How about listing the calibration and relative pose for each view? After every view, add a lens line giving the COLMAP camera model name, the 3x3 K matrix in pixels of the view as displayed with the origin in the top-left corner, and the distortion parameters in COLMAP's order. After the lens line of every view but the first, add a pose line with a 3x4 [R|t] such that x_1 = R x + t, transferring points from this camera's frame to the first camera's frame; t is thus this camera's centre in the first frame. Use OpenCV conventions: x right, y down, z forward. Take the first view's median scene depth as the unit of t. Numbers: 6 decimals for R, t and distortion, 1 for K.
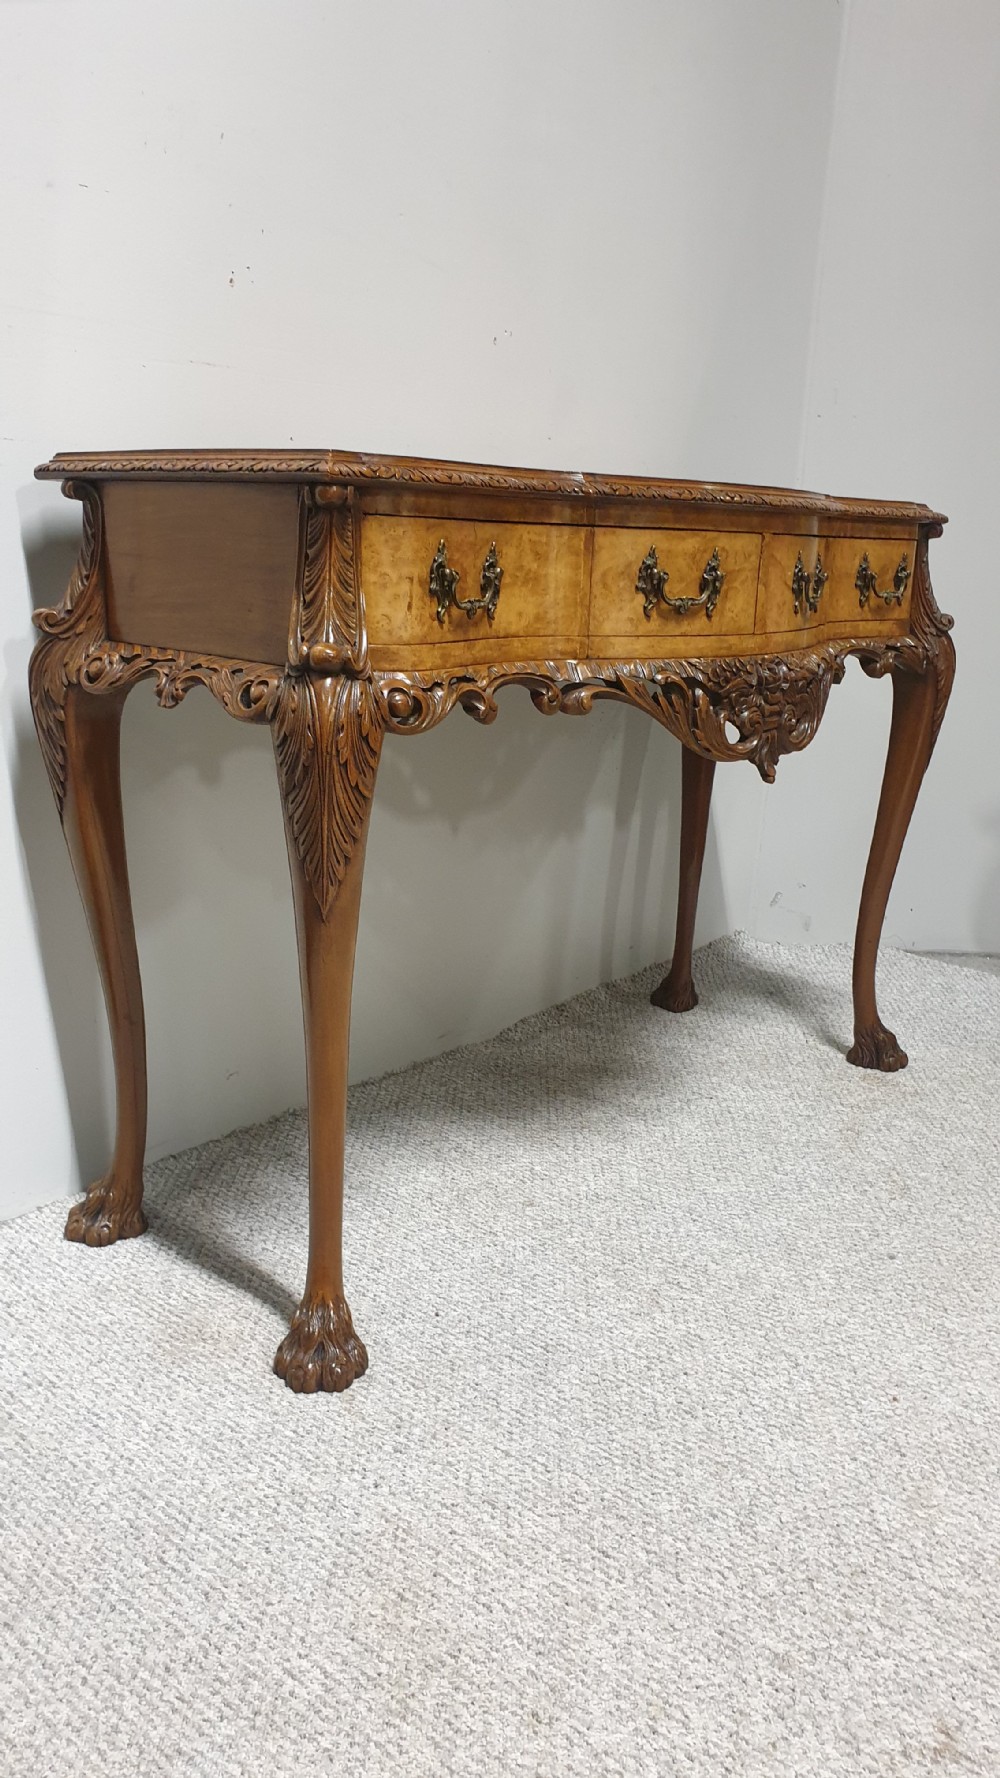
lens RADIAL K [[1387.1, 0, 500.0], [0, 1387.1, 910.4], [0, 0, 1]] dist [0.020252, -0.011526]
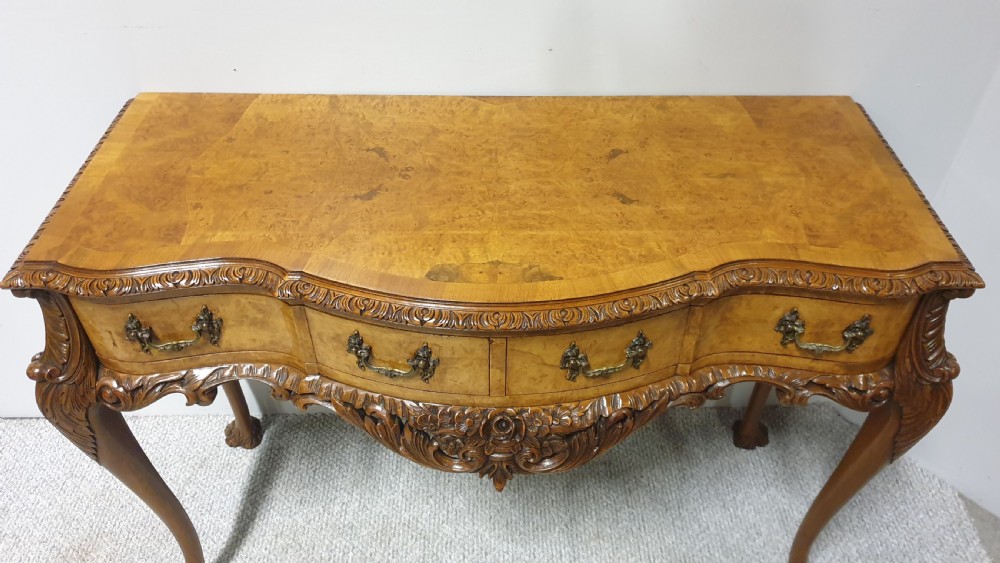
lens RADIAL K [[780.1, 0, 514.8], [0, 780.1, 276.3], [0, 0, 1]] dist [0.020252, -0.011526]
pose [[0.665175, 0.480328, -0.571688, 0.584511], [-0.186047, 0.848101, 0.496096, -0.684951], [0.723138, -0.223630, 0.653499, 0.690424]]
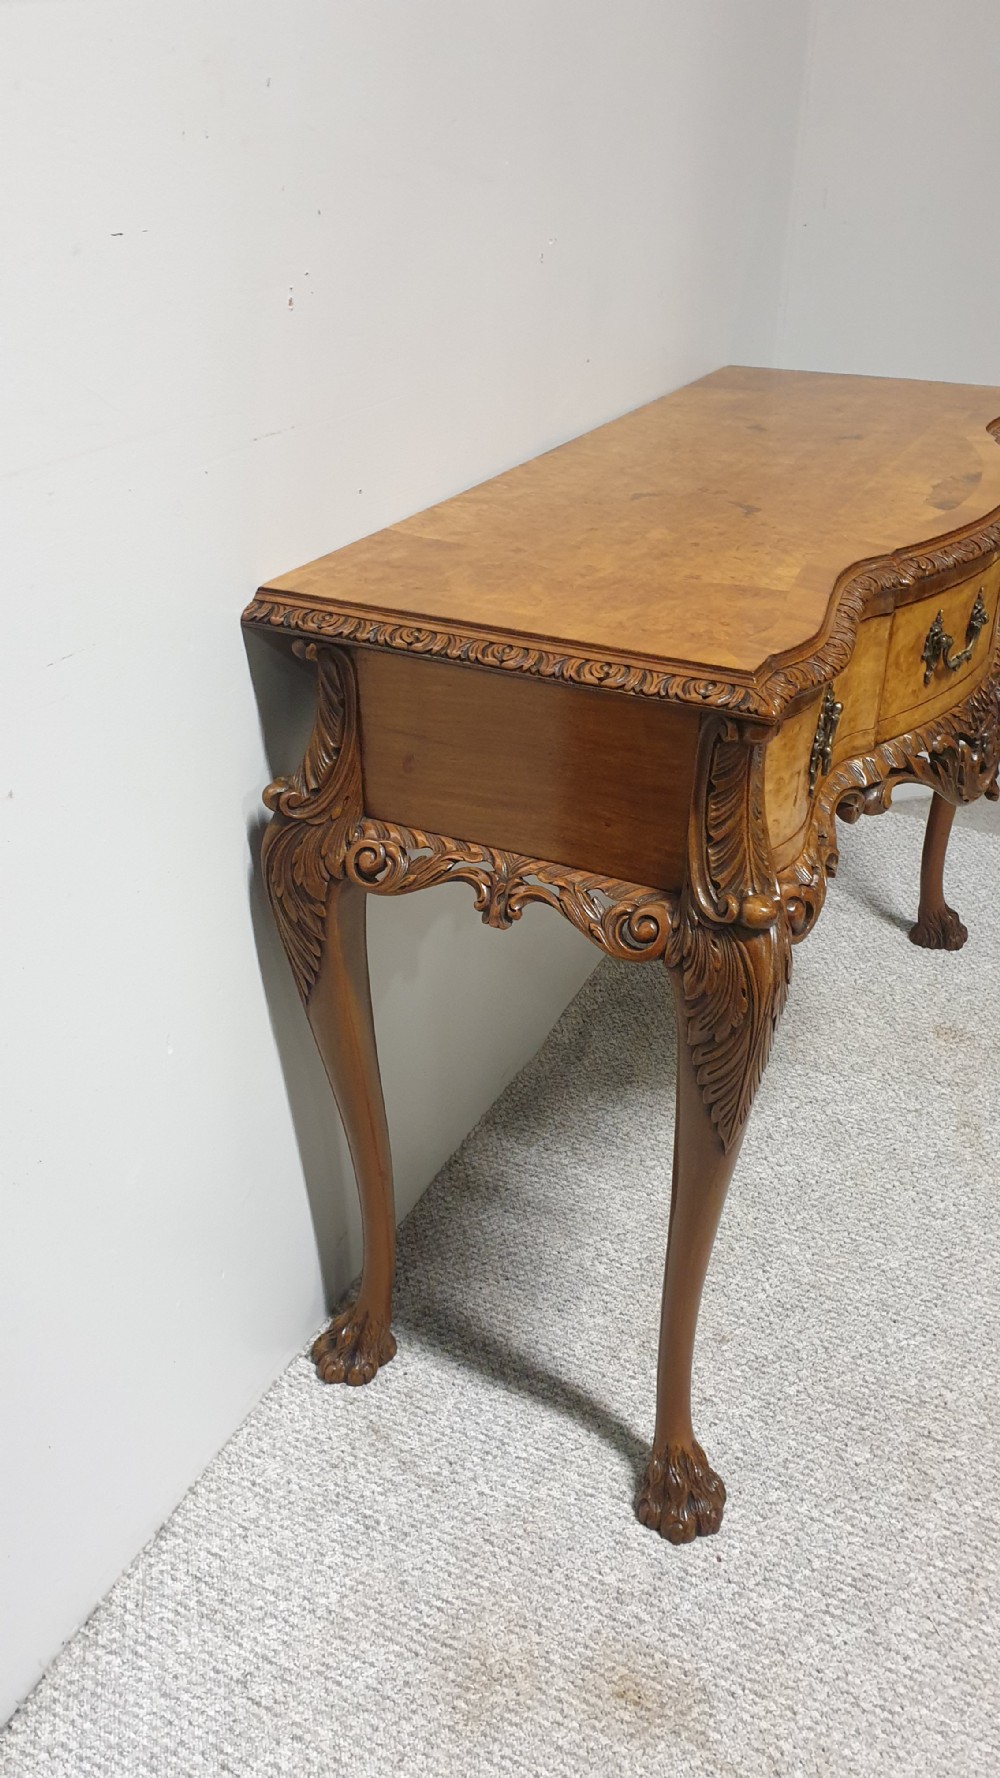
lens RADIAL K [[1387.1, 0, 500.0], [0, 1387.1, 898.8], [0, 0, 1]] dist [0.020252, -0.011526]
pose [[0.969957, -0.153981, 0.188344, -0.368829], [0.098335, 0.956288, 0.275397, -0.369694], [-0.222517, -0.248602, 0.942700, 0.185795]]
